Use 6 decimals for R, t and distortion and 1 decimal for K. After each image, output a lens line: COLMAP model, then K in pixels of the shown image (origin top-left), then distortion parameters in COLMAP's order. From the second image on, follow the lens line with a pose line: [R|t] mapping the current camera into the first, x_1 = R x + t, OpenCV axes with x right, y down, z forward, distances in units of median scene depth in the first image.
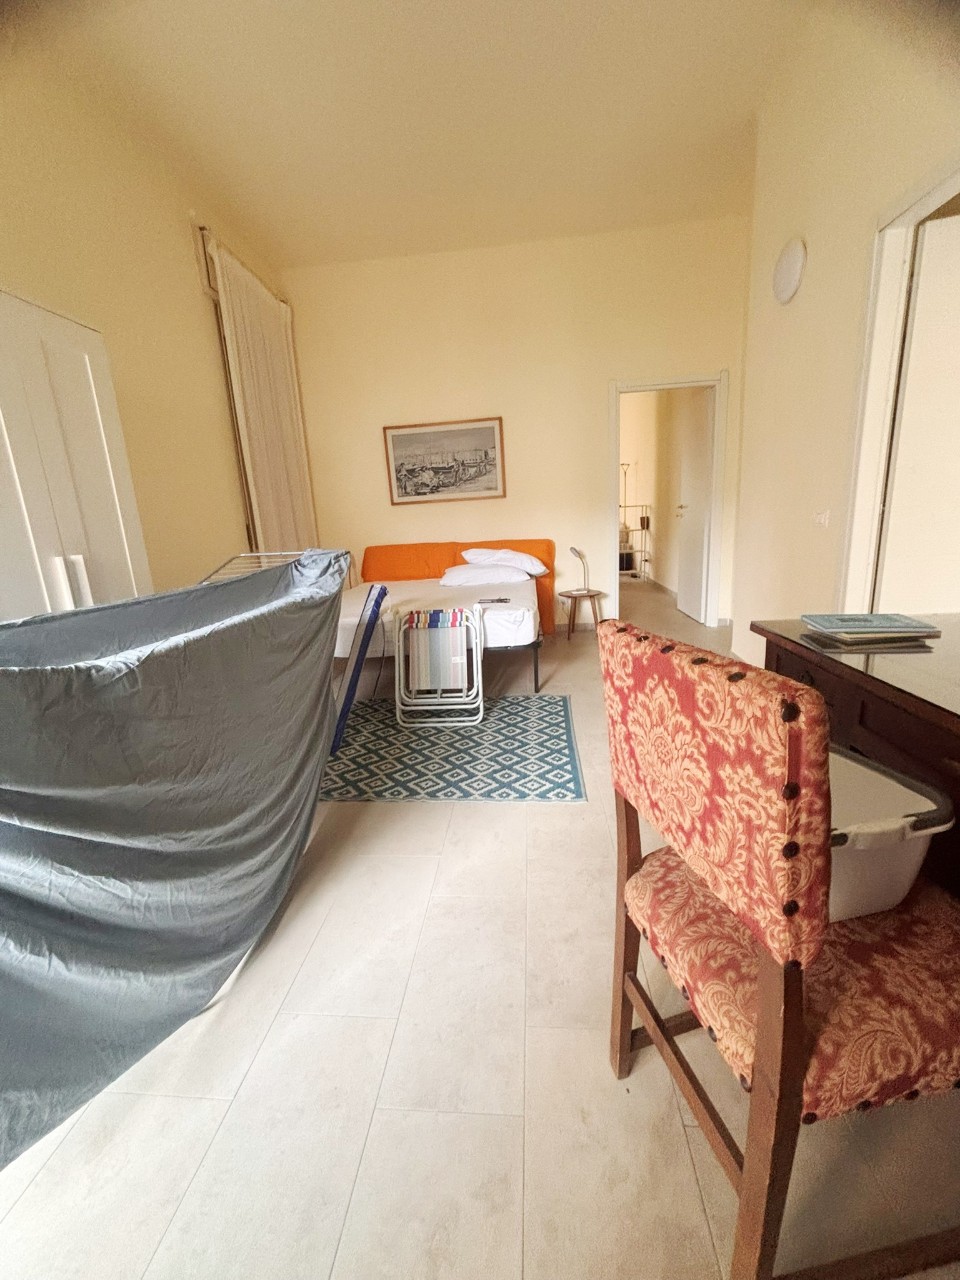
lens RADIAL K [[518.0, 0, 480.0], [0, 518.0, 640.0], [0, 0, 1]] dist [0.000055, -0.000801]
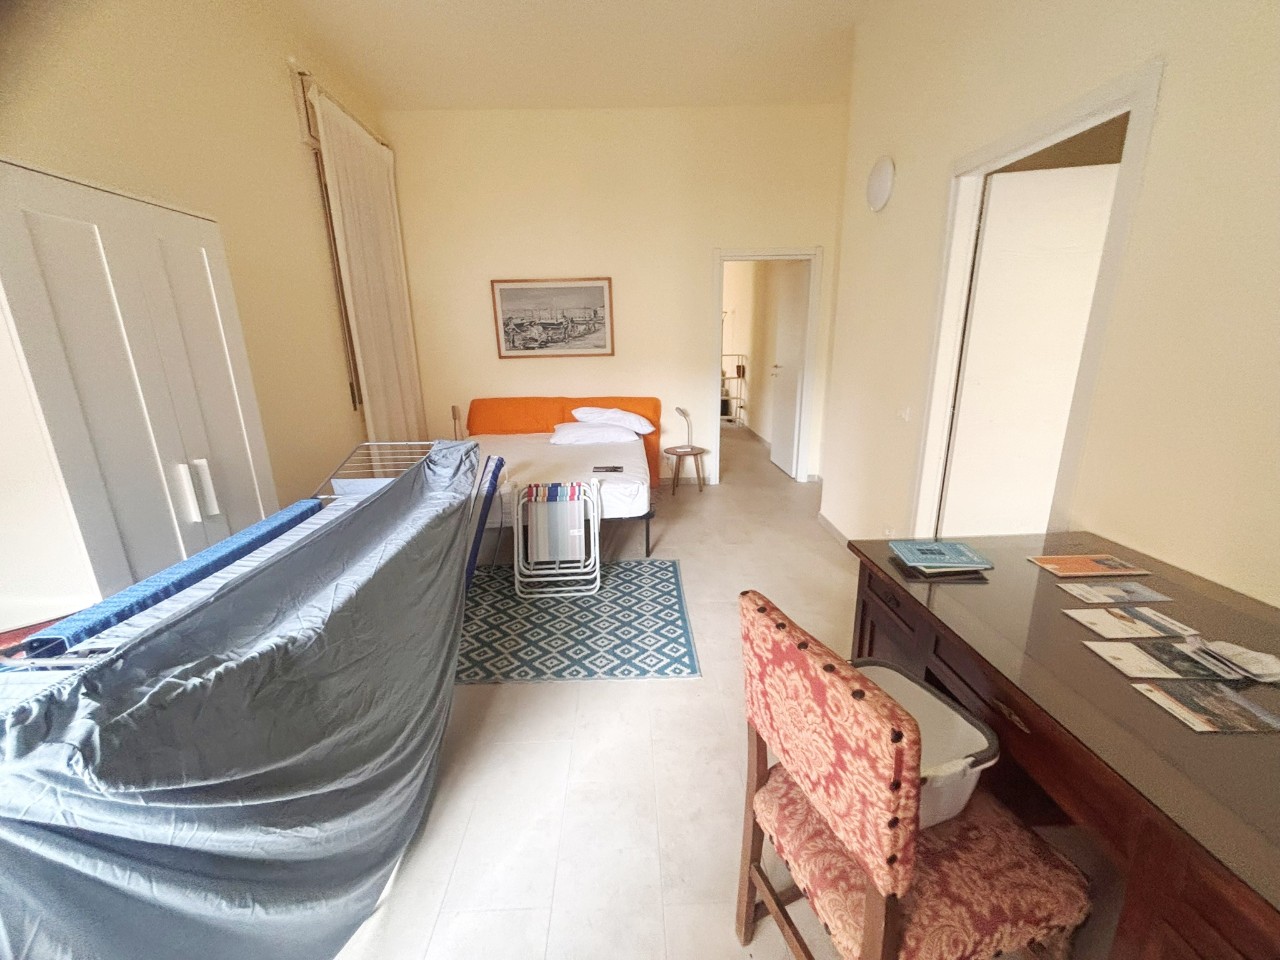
lens RADIAL K [[519.1, 0, 640.0], [0, 519.1, 480.0], [0, 0, 1]] dist [-0.001593, -0.000475]
pose [[0.991859, 0.004947, 0.127245, -0.064459], [-0.008751, 0.999531, 0.029355, -0.134963], [-0.127040, -0.030230, 0.991437, -0.068192]]
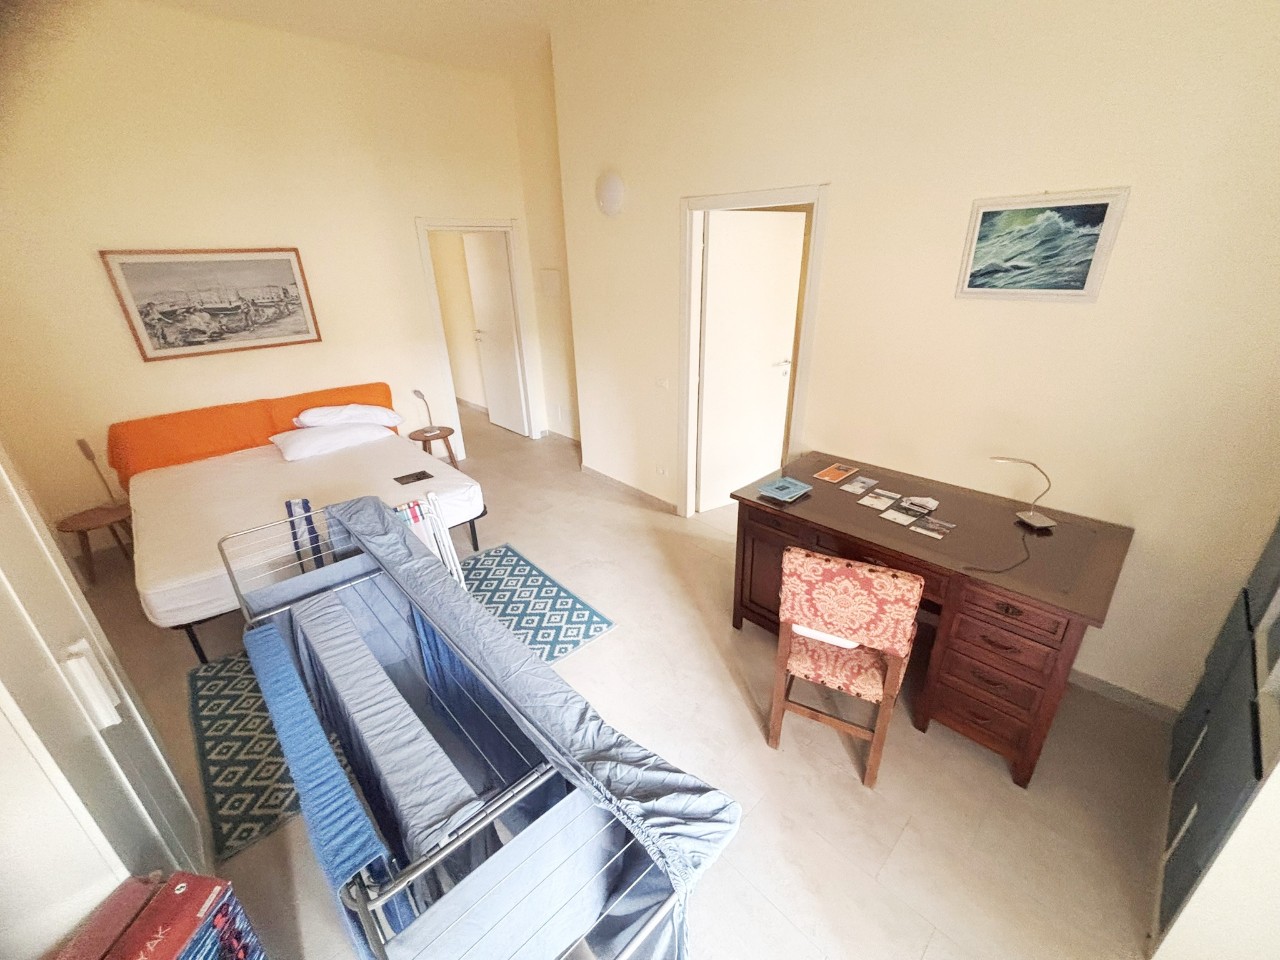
lens RADIAL K [[516.6, 0, 641.5], [0, 516.6, 481.3], [0, 0, 1]] dist [0.000391, 0.000059]
pose [[0.664072, -0.259409, 0.701224, -0.595638], [0.158646, 0.965413, 0.206902, -0.322651], [-0.730644, -0.026151, 0.682258, 0.019151]]
